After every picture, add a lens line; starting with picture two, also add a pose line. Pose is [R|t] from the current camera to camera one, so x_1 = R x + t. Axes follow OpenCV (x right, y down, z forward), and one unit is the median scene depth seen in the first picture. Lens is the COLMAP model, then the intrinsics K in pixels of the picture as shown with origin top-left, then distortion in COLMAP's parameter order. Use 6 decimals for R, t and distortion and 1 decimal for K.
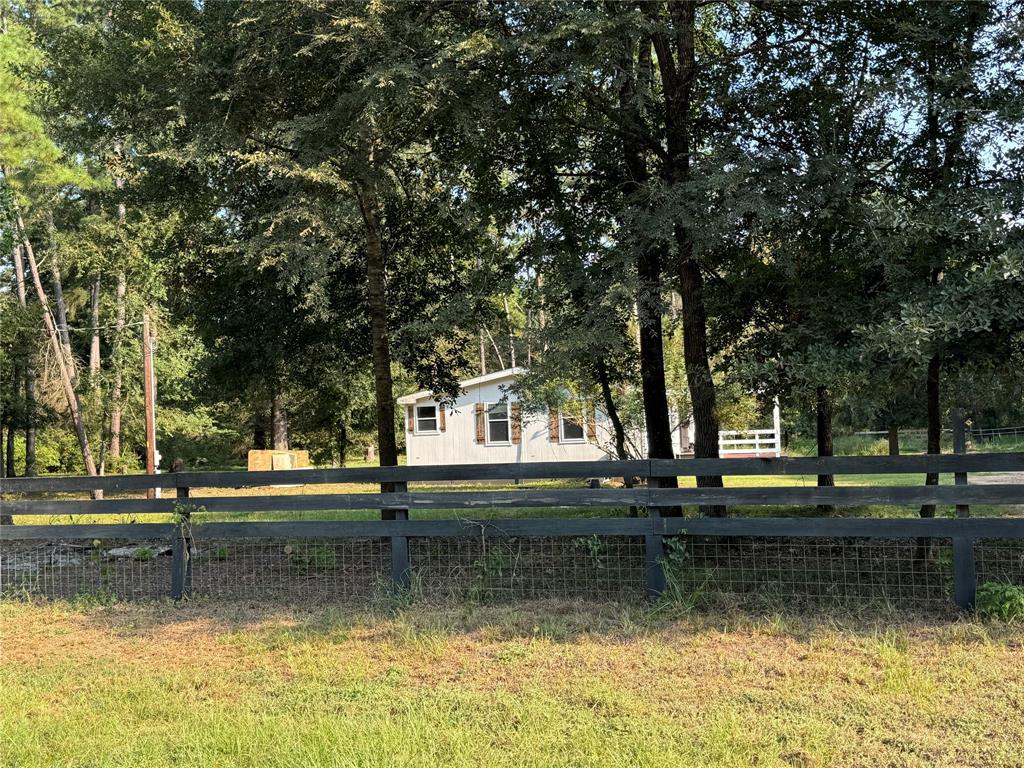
lens RADIAL K [[1111.1, 0, 512.4], [0, 1111.1, 392.1], [0, 0, 1]] dist [0.091036, 0.000000]
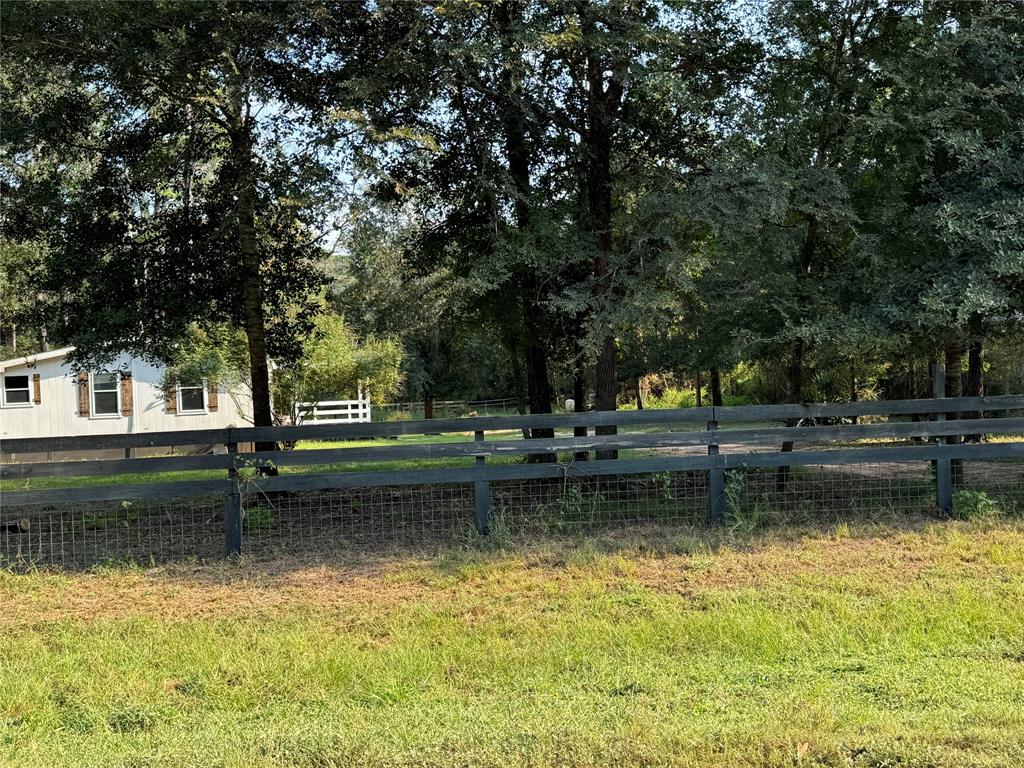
lens RADIAL K [[1111.1, 0, 510.0], [0, 1111.1, 374.0], [0, 0, 1]] dist [0.091036, 0.000000]
pose [[0.896884, 0.006391, 0.442220, -0.128326], [-0.009036, 0.999952, 0.003875, 0.004302], [-0.442174, -0.007471, 0.896898, -0.000200]]
